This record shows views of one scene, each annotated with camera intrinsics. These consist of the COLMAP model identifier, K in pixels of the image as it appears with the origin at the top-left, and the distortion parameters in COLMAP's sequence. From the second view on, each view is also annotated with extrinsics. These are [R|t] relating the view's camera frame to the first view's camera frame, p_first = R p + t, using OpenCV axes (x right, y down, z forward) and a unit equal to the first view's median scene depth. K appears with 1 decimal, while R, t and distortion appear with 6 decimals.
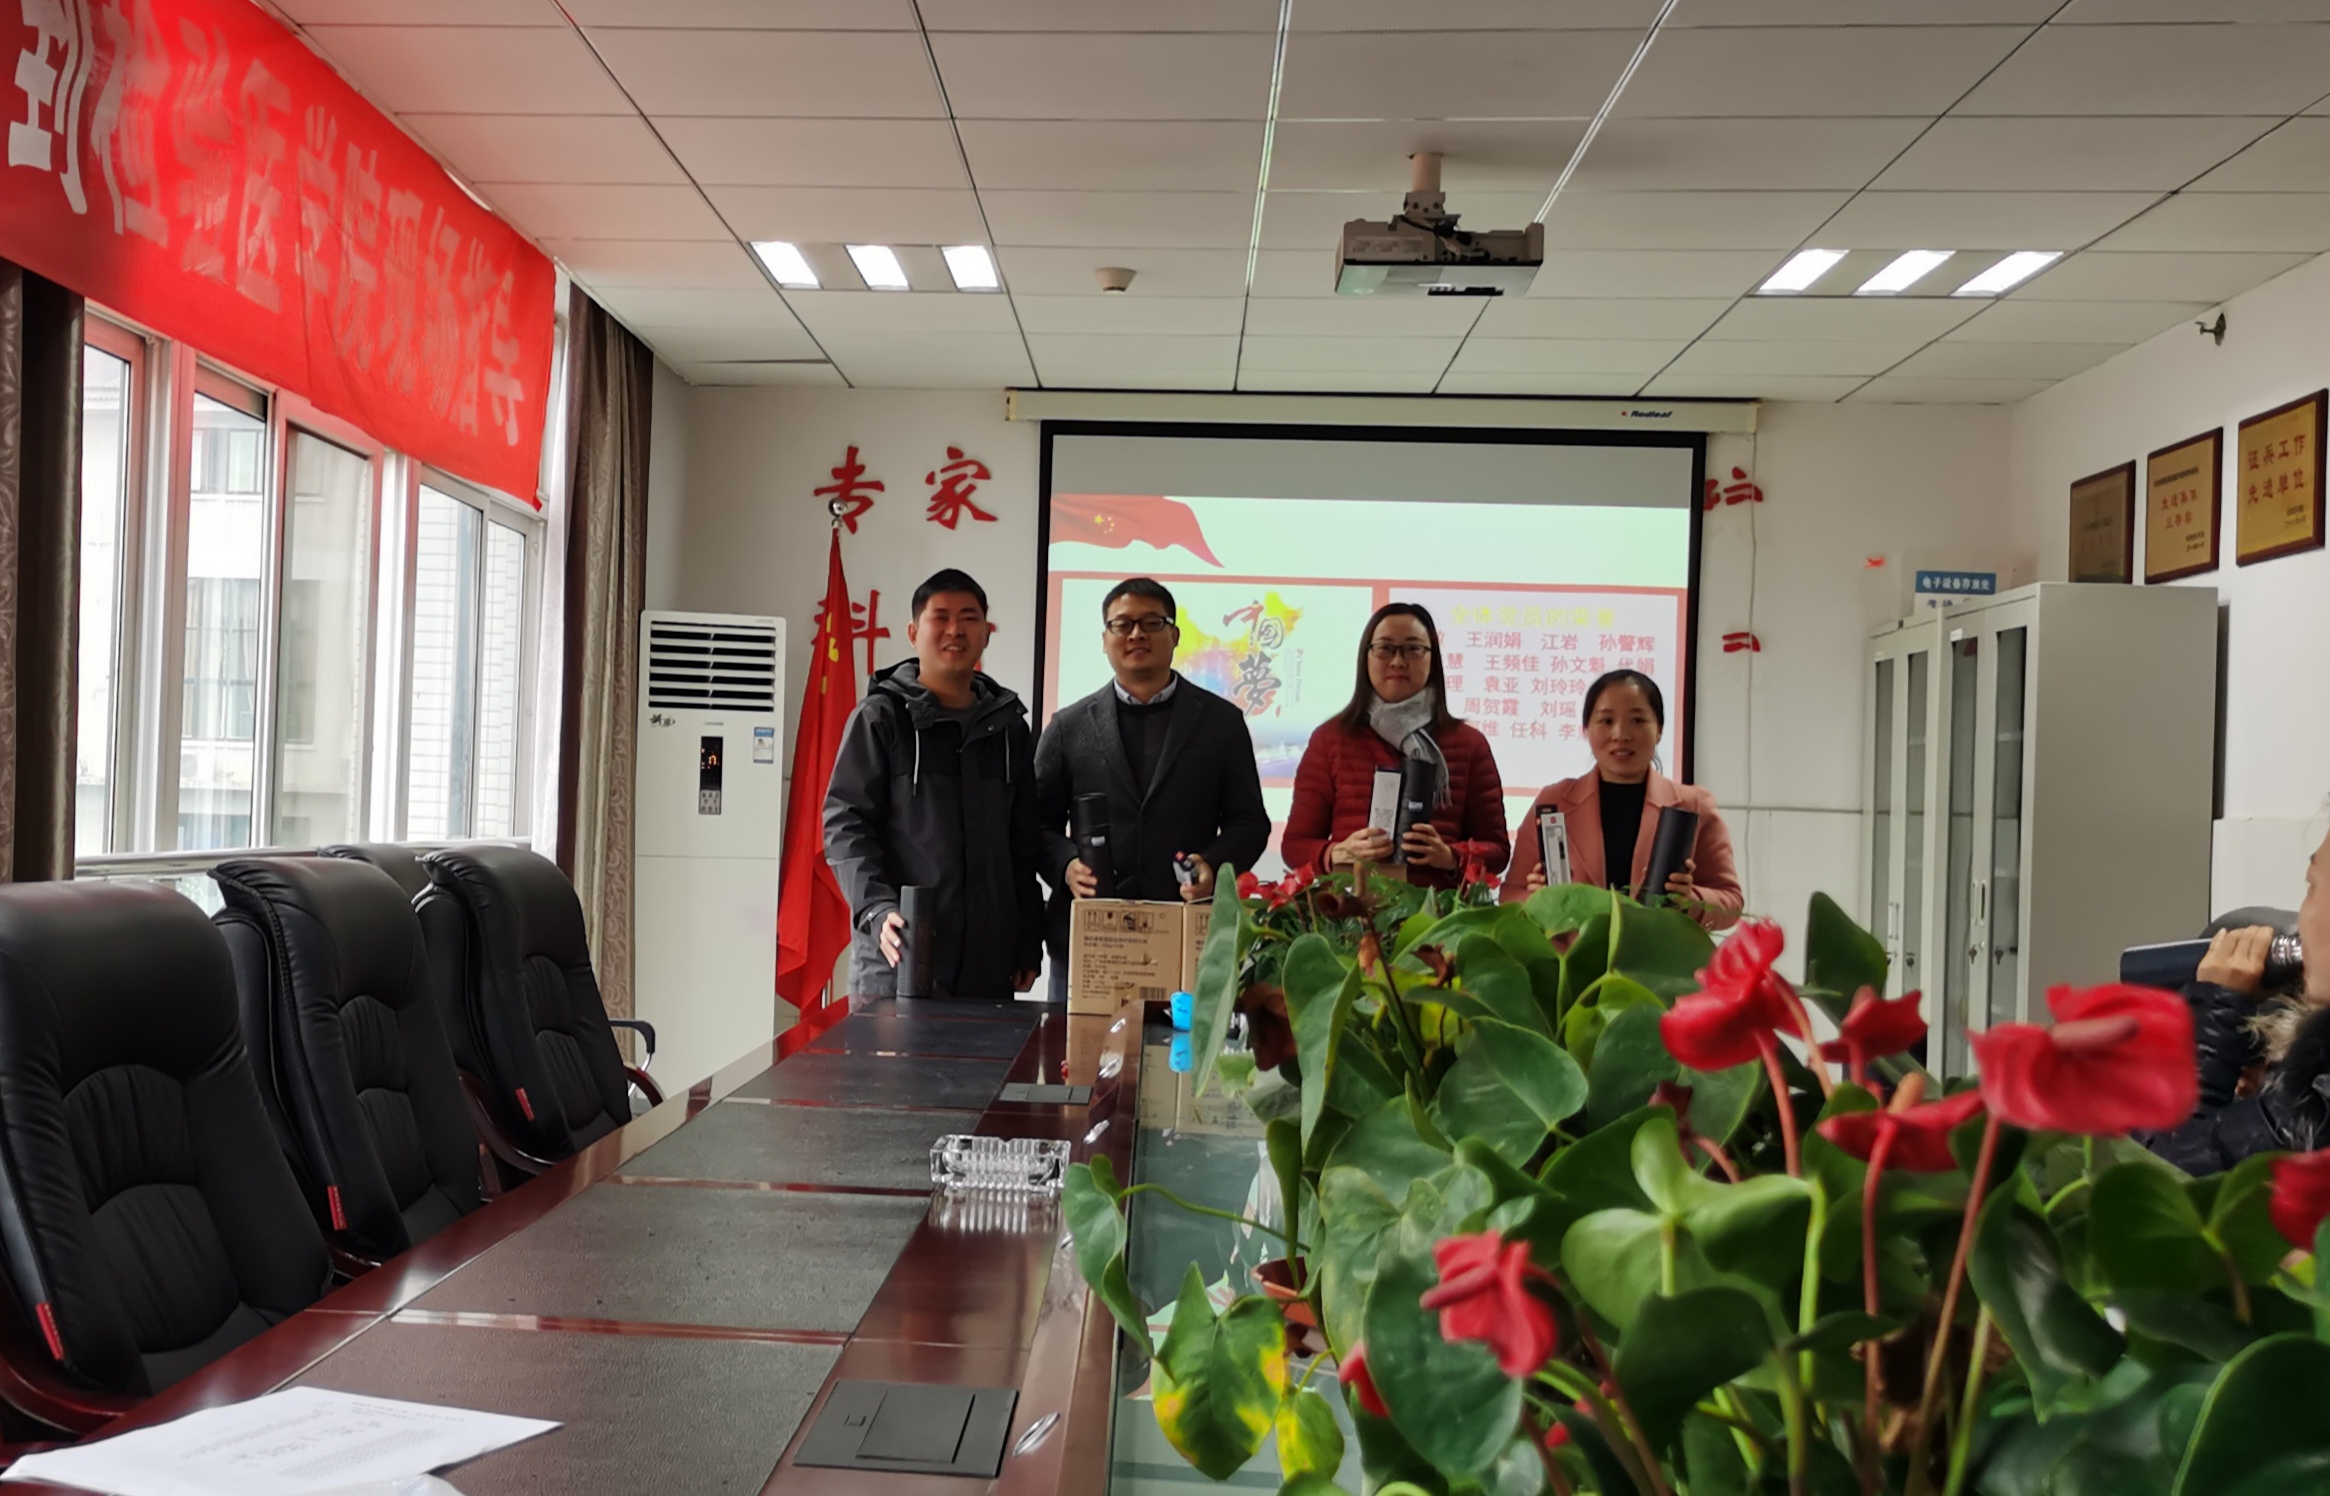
lens RADIAL K [[2775.5, 0, 850.1], [0, 2775.5, 745.3], [0, 0, 1]] dist [0.025839, 0.035763]
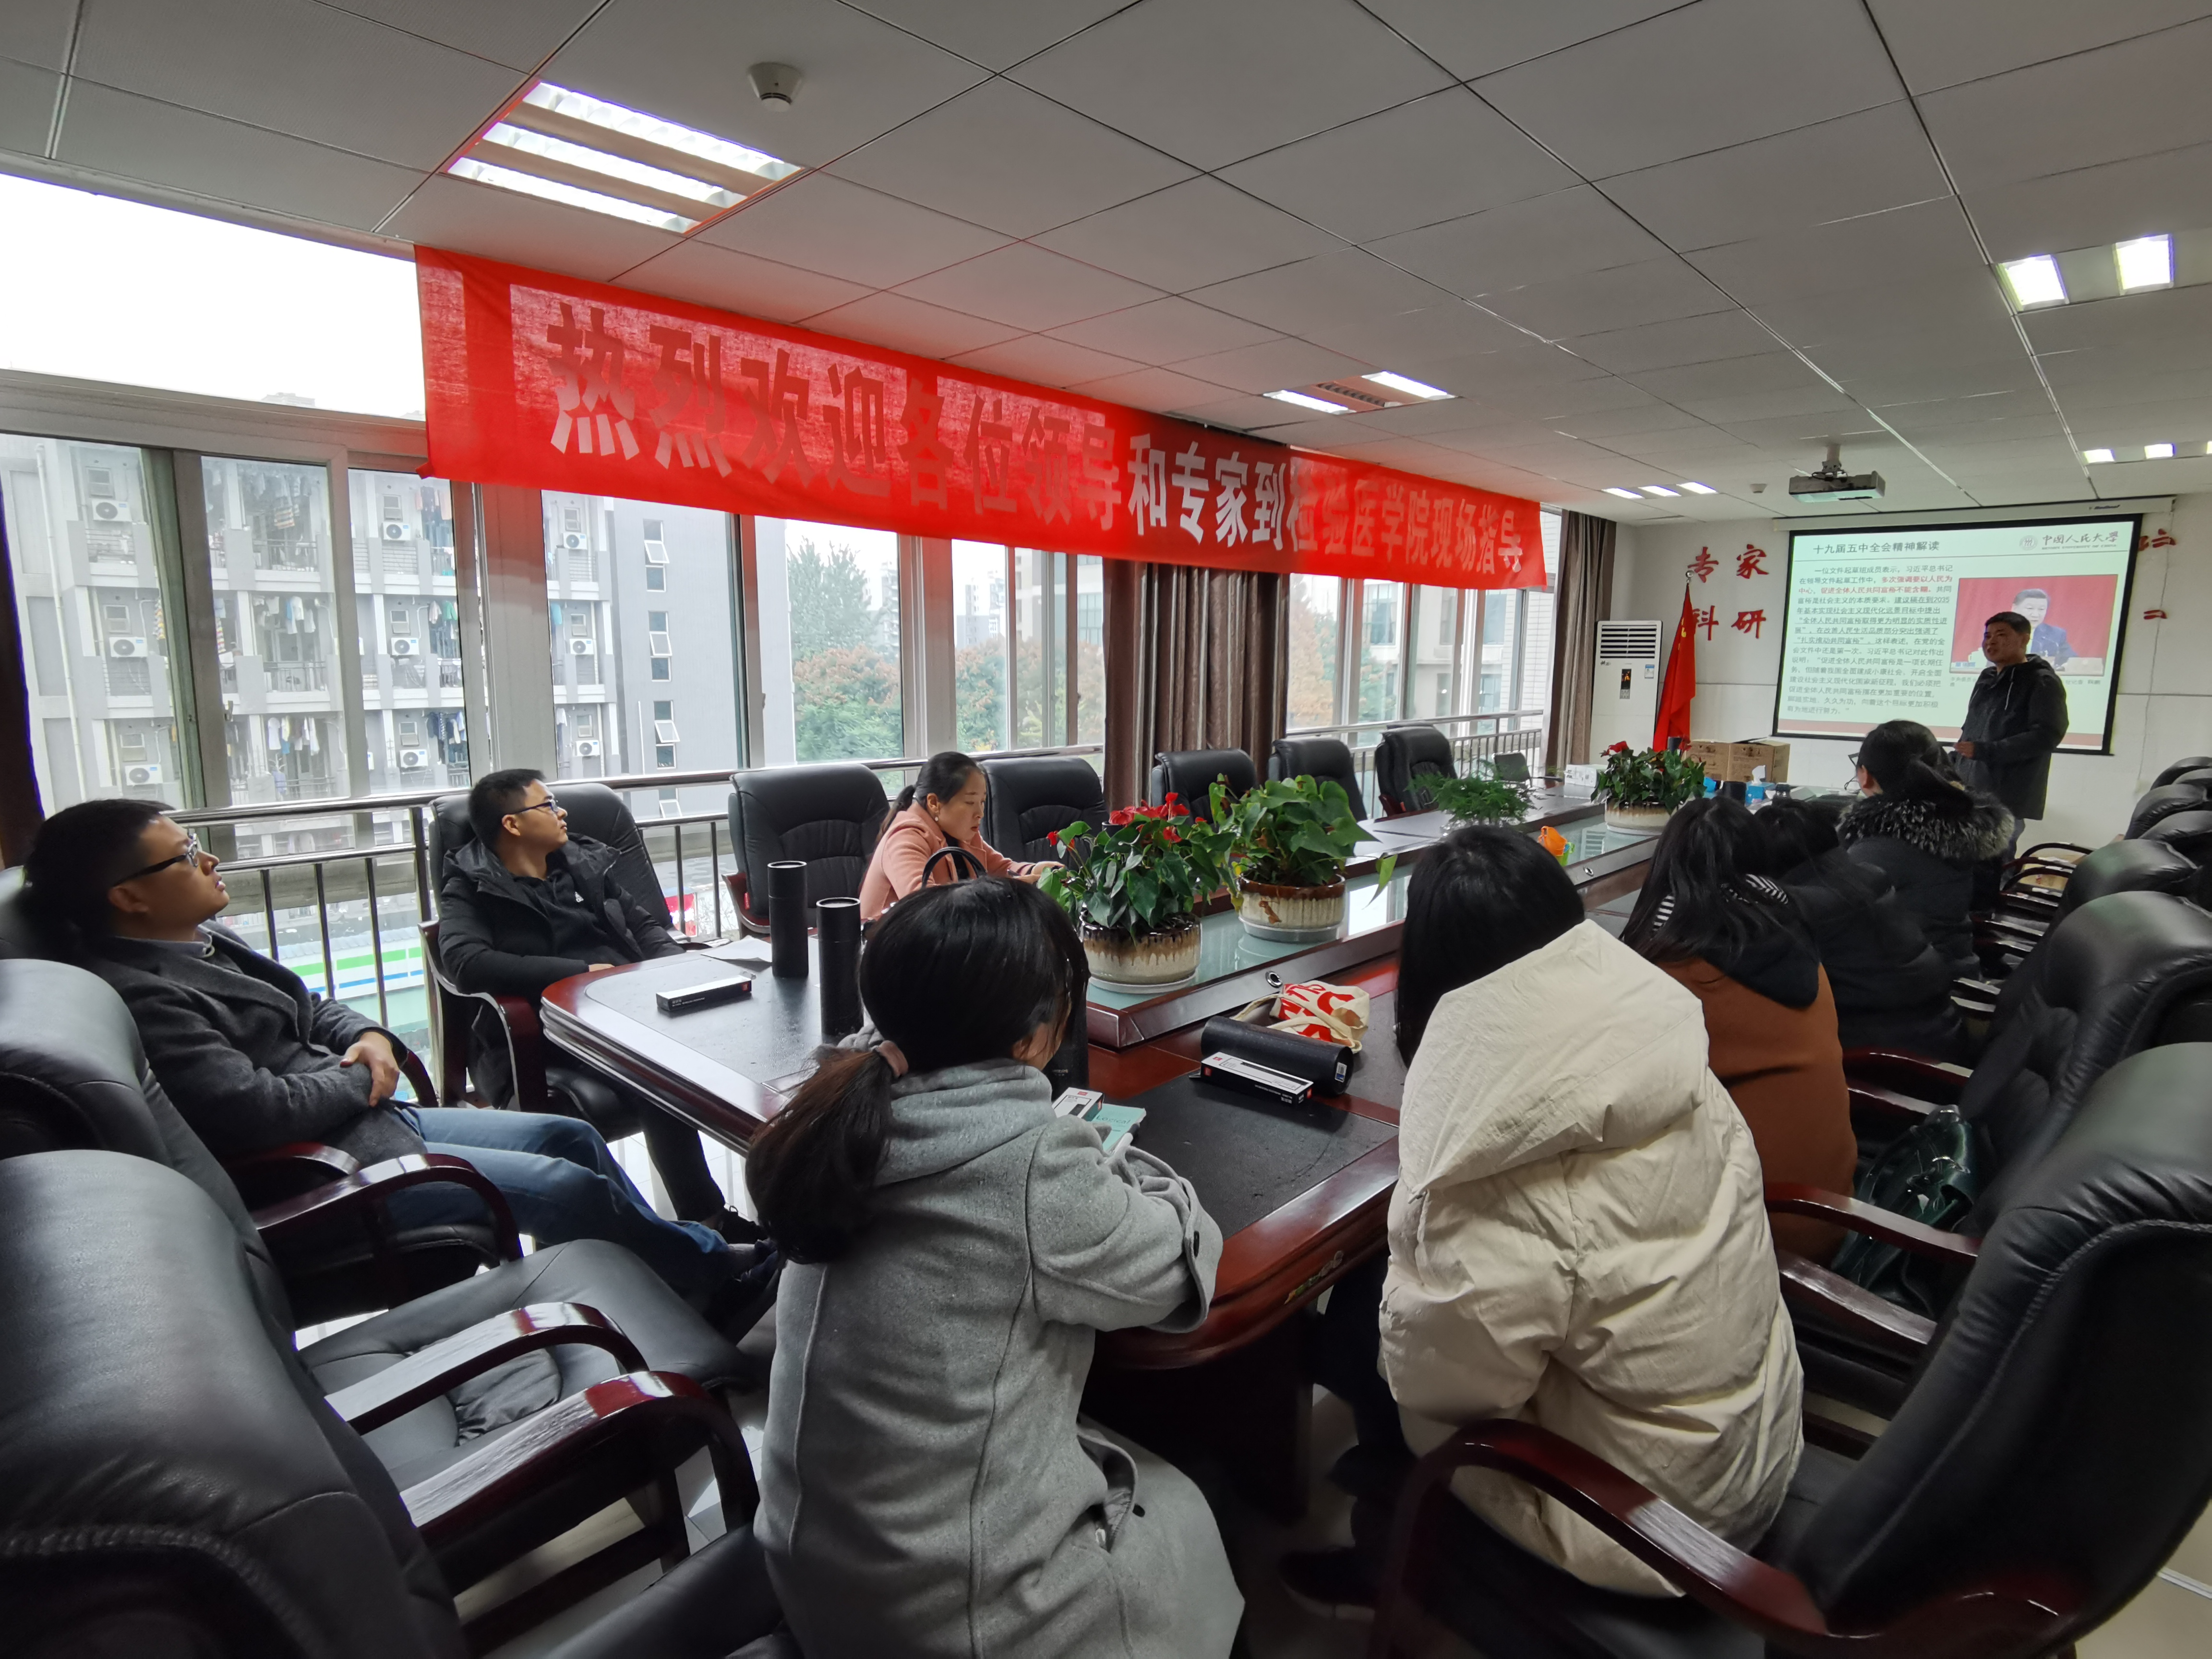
lens RADIAL K [[1130.5, 0, 1106.0], [0, 1130.5, 829.5], [0, 0, 1]] dist [-0.029005, -0.001447]
pose [[0.794631, 0.065057, -0.603596, 0.246066], [0.033788, 0.987961, 0.150966, -0.034881], [0.606151, -0.140357, 0.782867, -0.174476]]
